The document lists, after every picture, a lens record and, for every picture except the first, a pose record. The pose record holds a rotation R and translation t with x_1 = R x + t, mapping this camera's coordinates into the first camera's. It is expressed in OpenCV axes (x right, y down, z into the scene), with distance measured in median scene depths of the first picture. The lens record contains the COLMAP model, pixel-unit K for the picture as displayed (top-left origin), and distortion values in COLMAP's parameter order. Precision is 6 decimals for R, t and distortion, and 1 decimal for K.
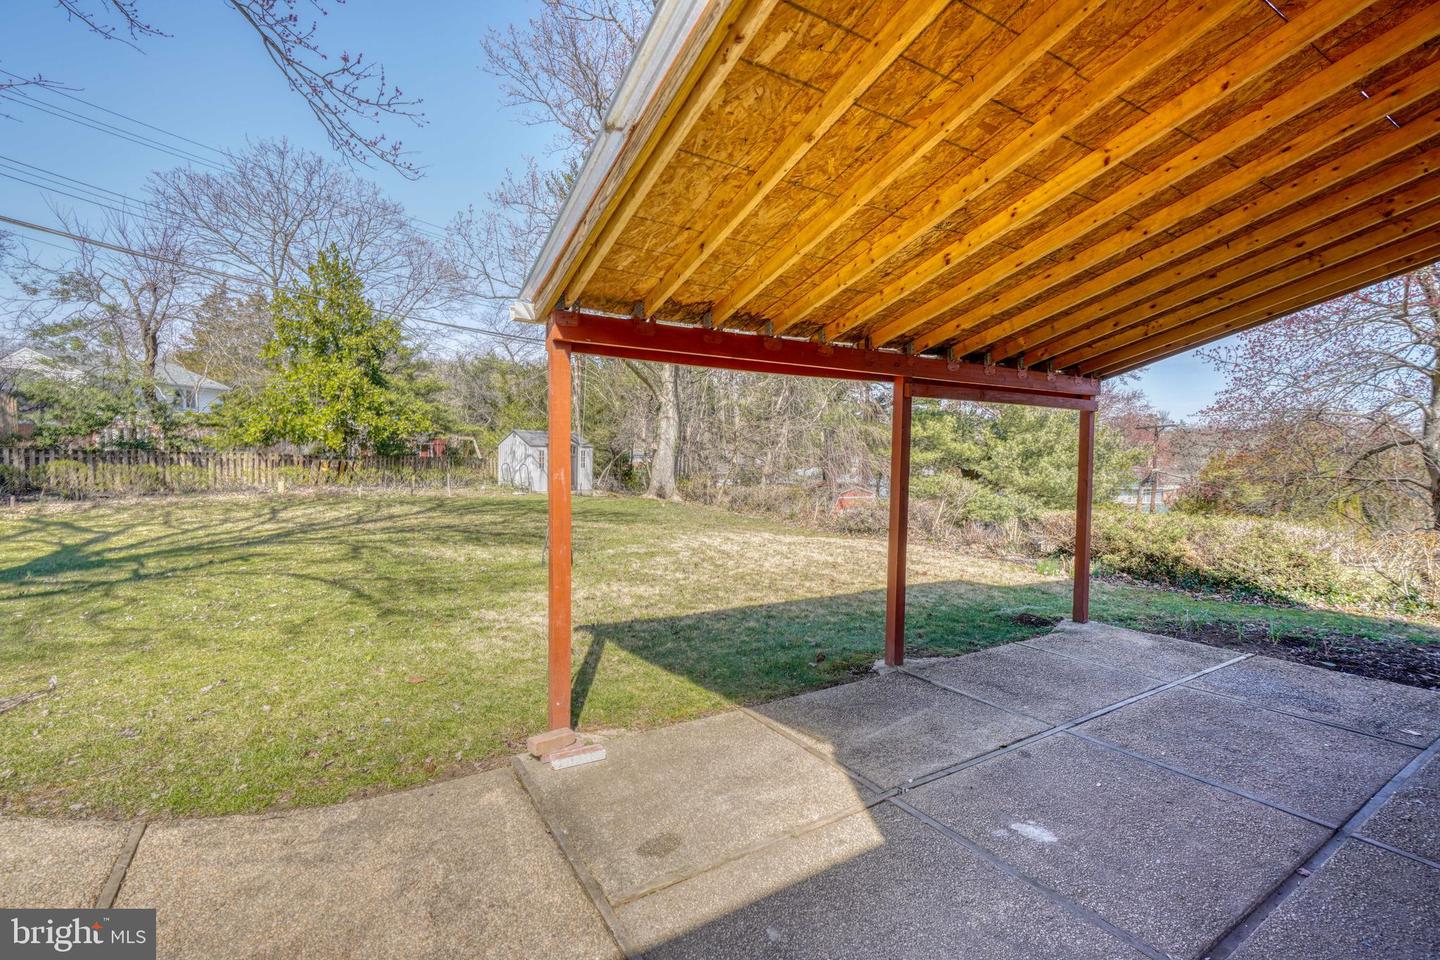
lens RADIAL K [[640.6, 0, 716.5], [0, 640.6, 476.7], [0, 0, 1]] dist [-0.010790, 0.004978]
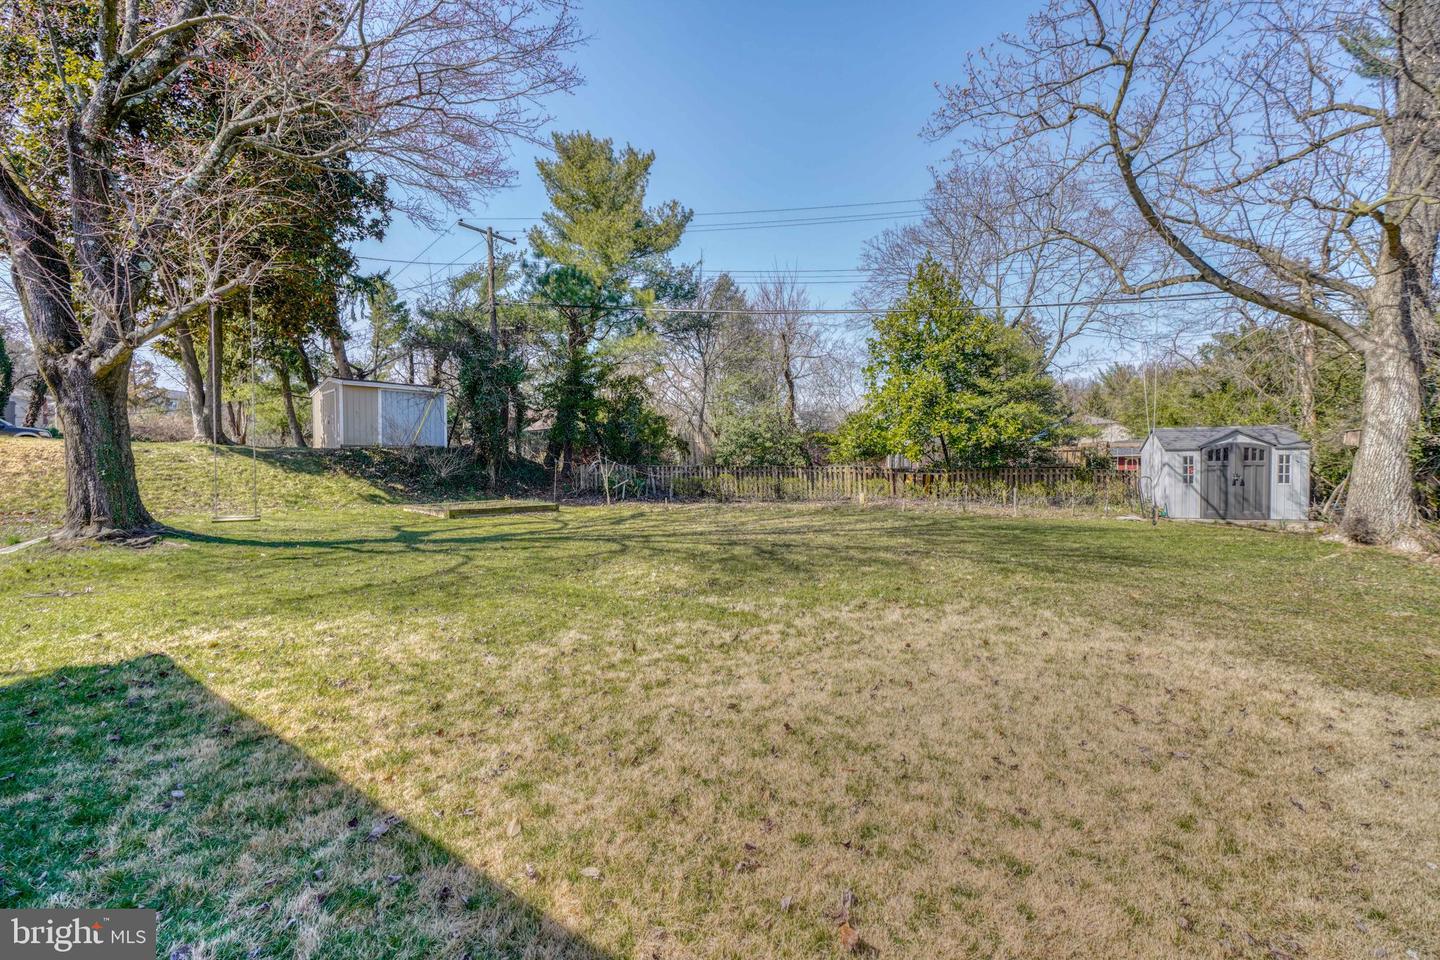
lens RADIAL K [[640.6, 0, 705.5], [0, 640.6, 479.6], [0, 0, 1]] dist [-0.010790, 0.004978]
pose [[0.338725, 0.000066, -0.940885, 0.207278], [-0.023063, 0.999700, -0.008233, -0.000250], [0.940603, 0.024488, 0.338625, 0.349170]]
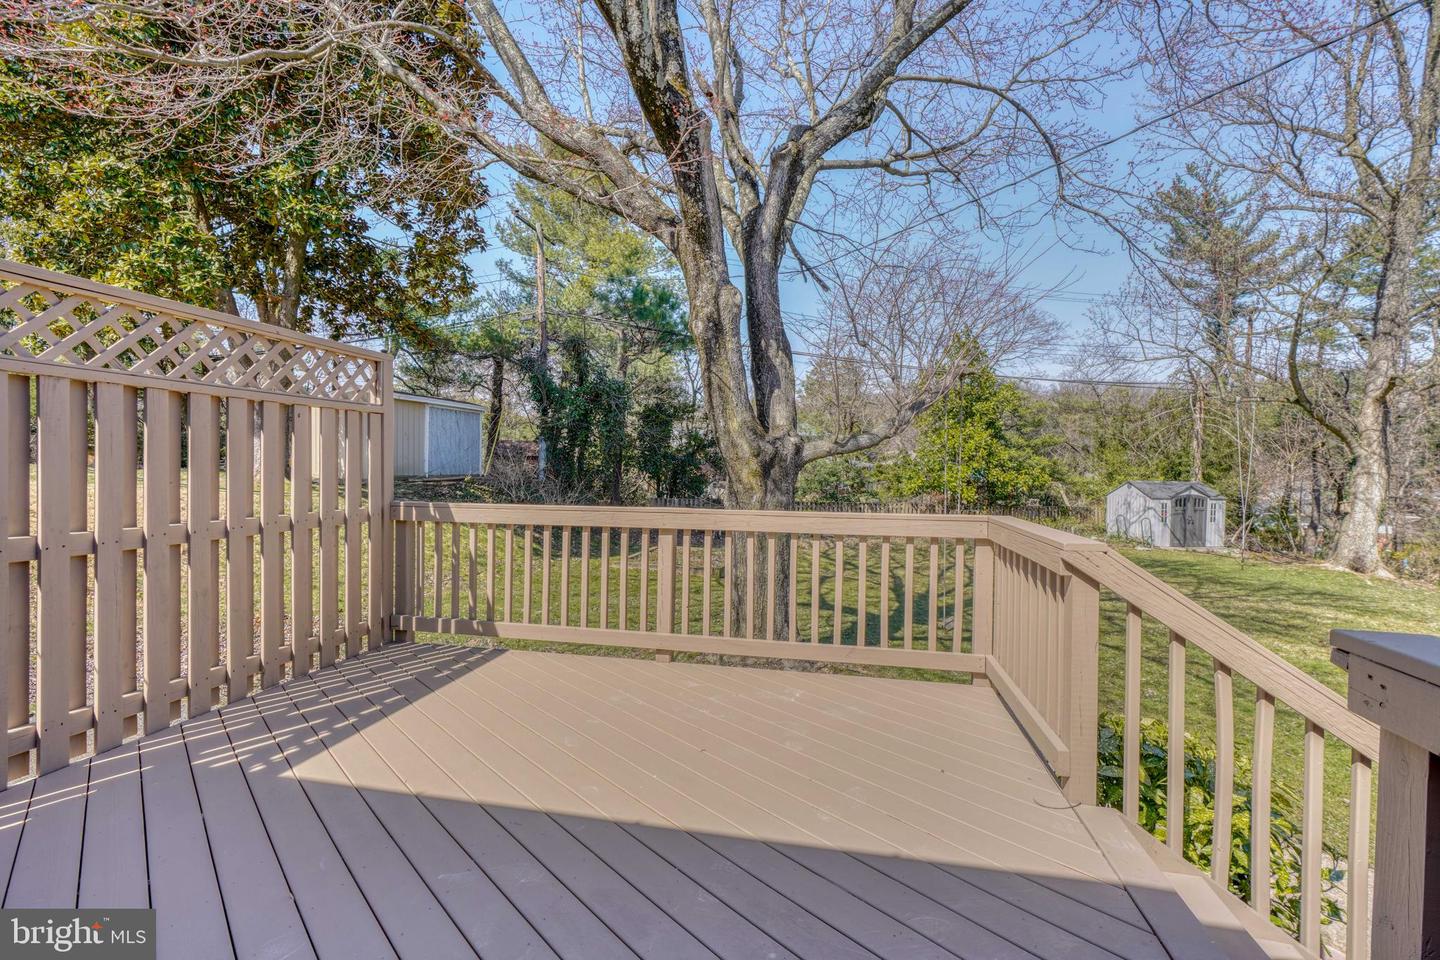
lens RADIAL K [[640.6, 0, 712.6], [0, 640.6, 478.3], [0, 0, 1]] dist [-0.010790, 0.004978]
pose [[0.726436, 0.007587, -0.687192, -0.127067], [-0.029831, 0.999345, -0.020501, -0.044835], [0.686586, 0.035393, 0.726187, -0.167354]]
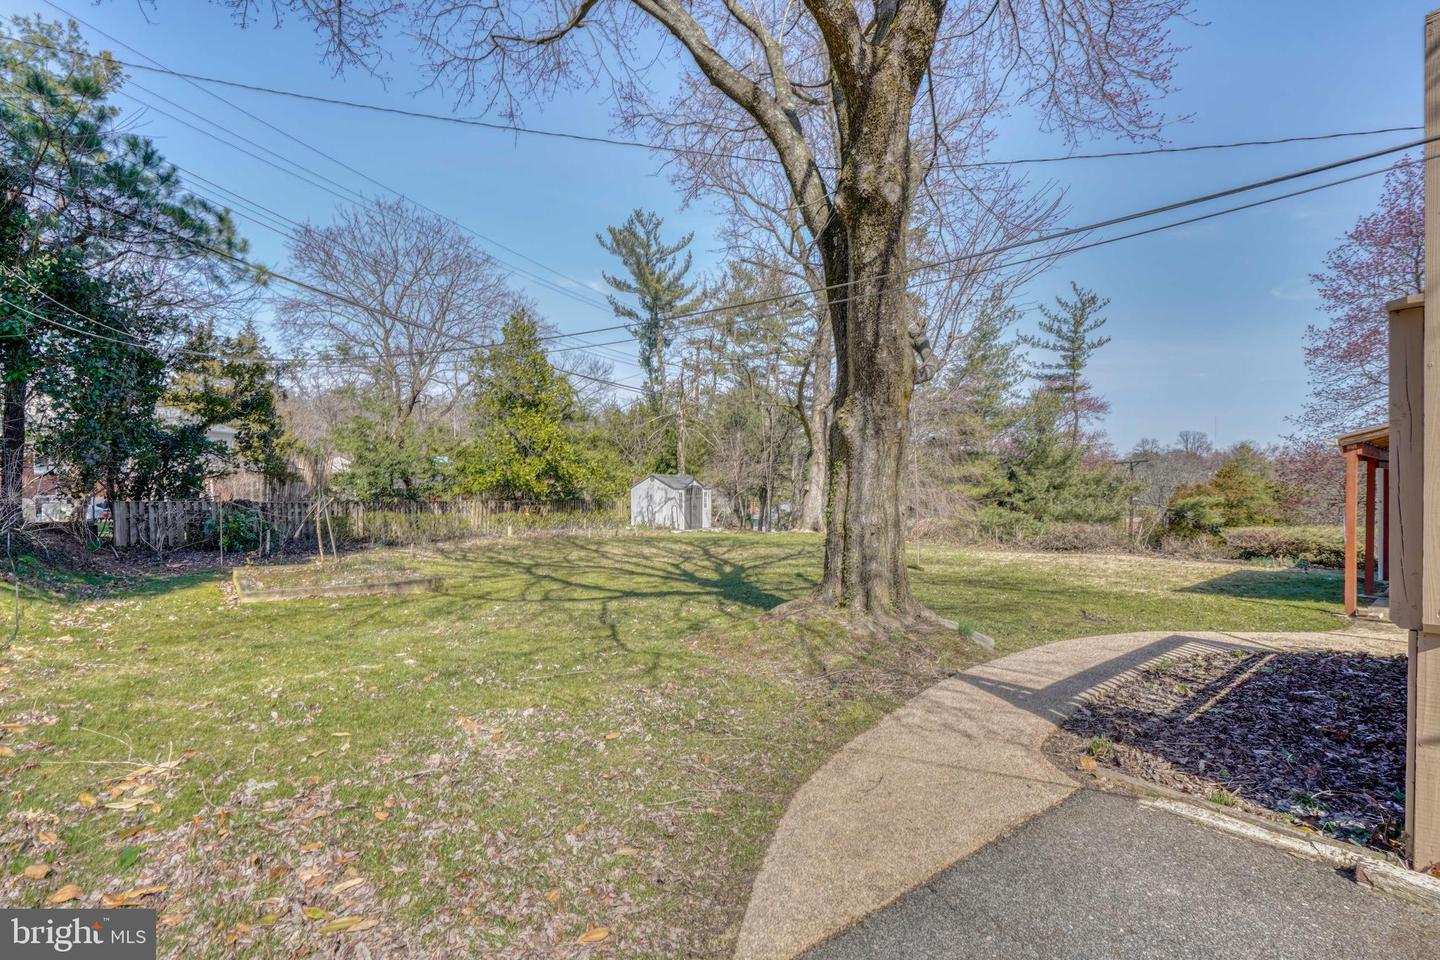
lens RADIAL K [[677.6, 0, 708.3], [0, 677.6, 485.4], [0, 0, 1]] dist [-0.003197, -0.000513]
pose [[0.988589, -0.018804, 0.149461, -0.459432], [0.025124, 0.998863, -0.040510, -0.006290], [-0.148530, 0.043803, 0.987937, -0.185045]]
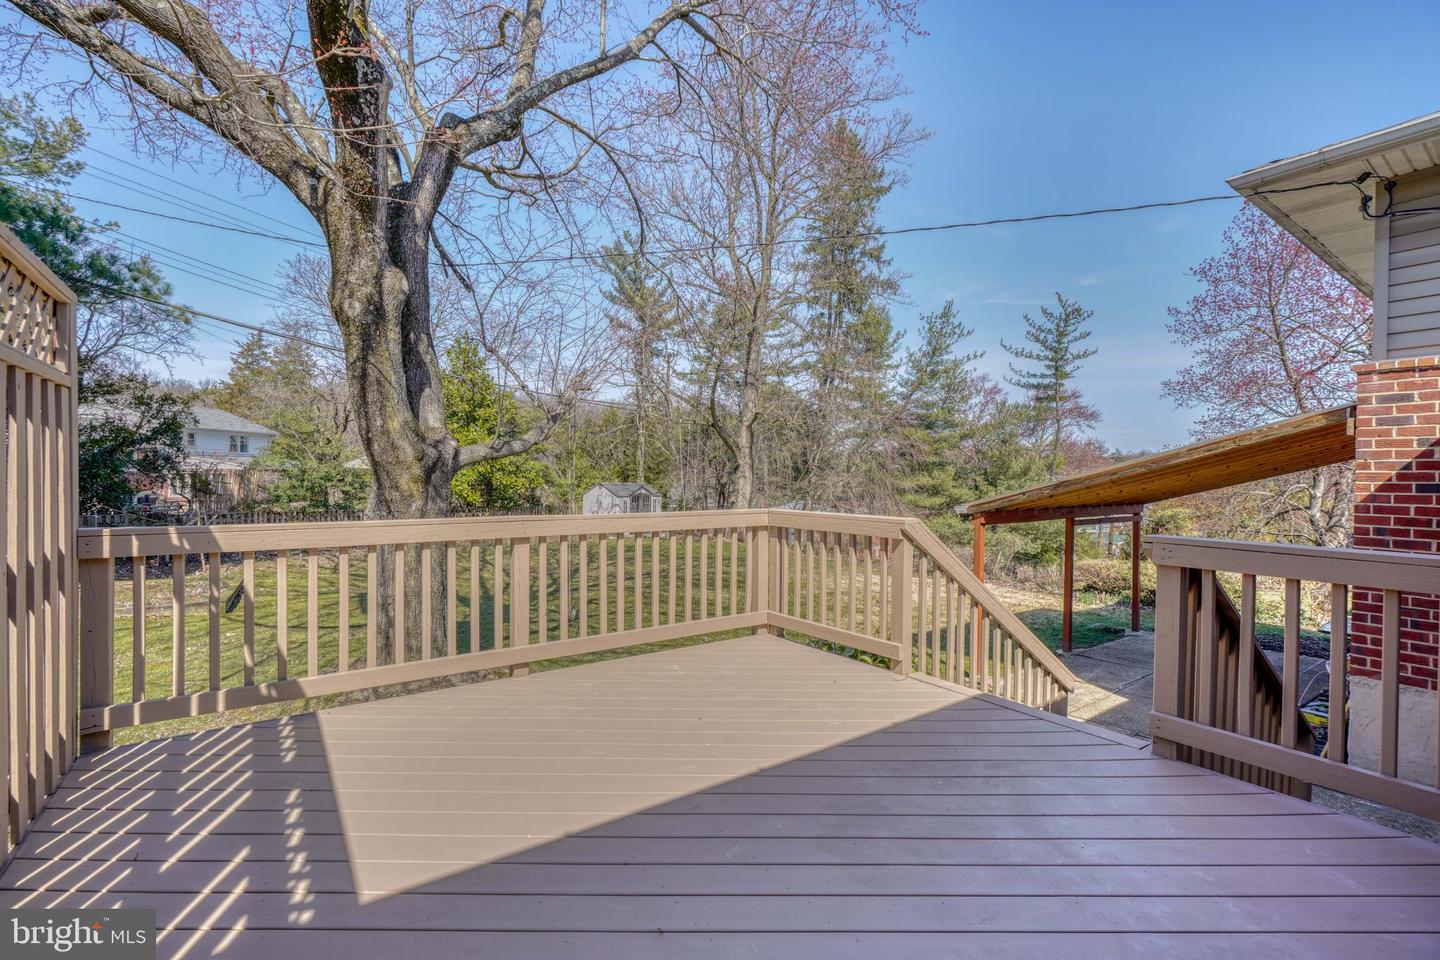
lens RADIAL K [[640.6, 0, 715.5], [0, 640.6, 478.8], [0, 0, 1]] dist [-0.010790, 0.004978]
pose [[0.997640, -0.001881, 0.068633, -0.216602], [0.004349, 0.999348, -0.035833, -0.043529], [-0.068521, 0.036047, 0.996998, -0.220358]]
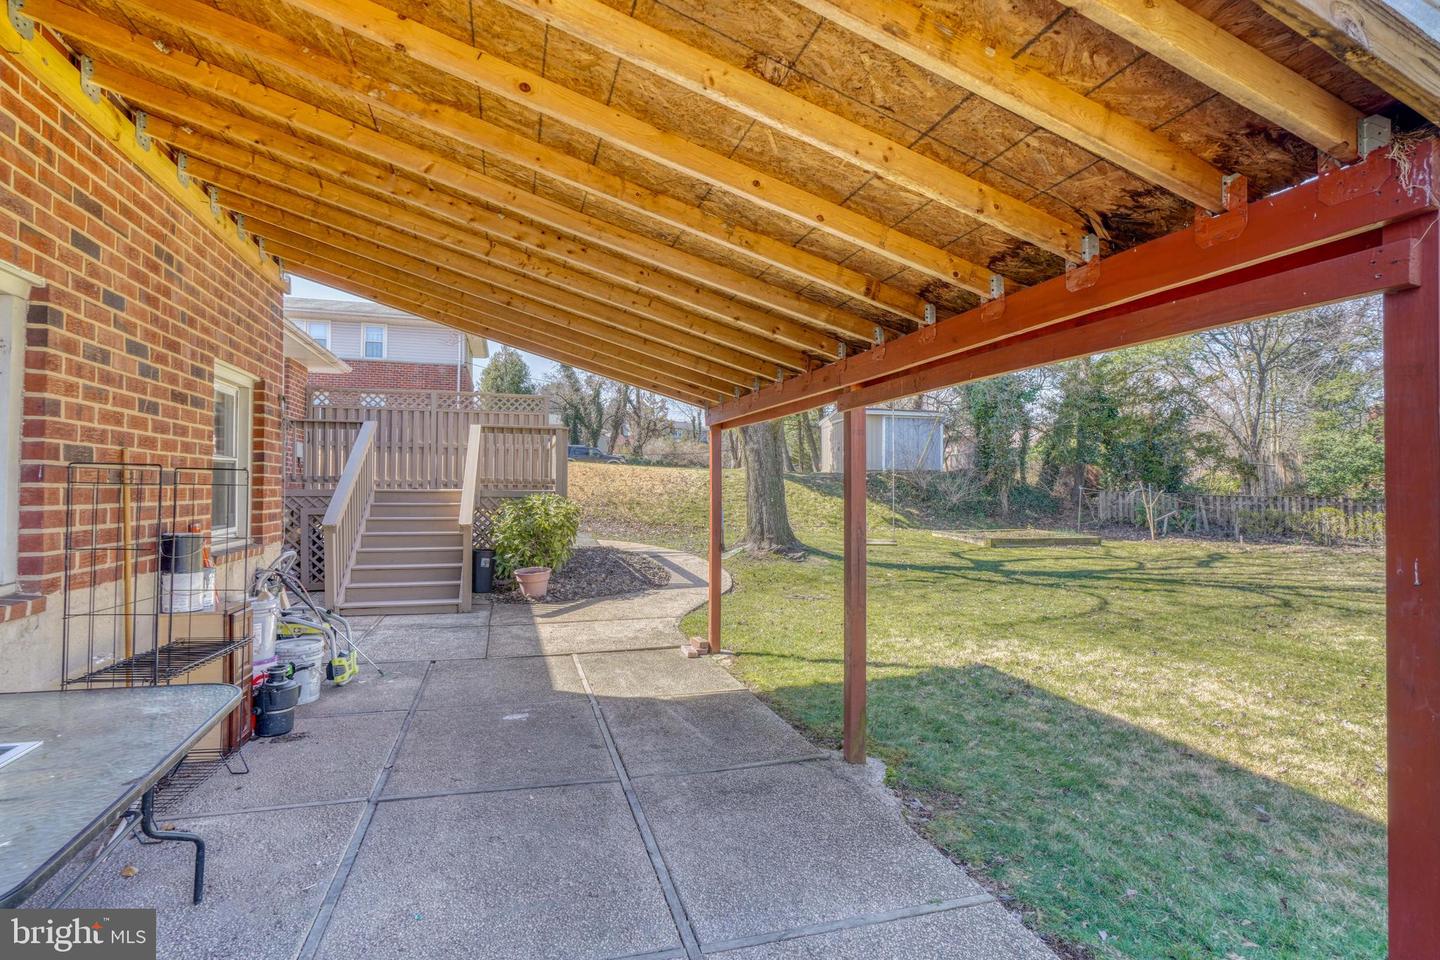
lens RADIAL K [[677.6, 0, 720.9], [0, 677.6, 486.3], [0, 0, 1]] dist [-0.003197, -0.000513]
pose [[-0.250871, -0.018080, -0.967852, 0.235414], [-0.047382, 0.998856, -0.006377, -0.004403], [0.966860, 0.044259, -0.251441, 0.220218]]
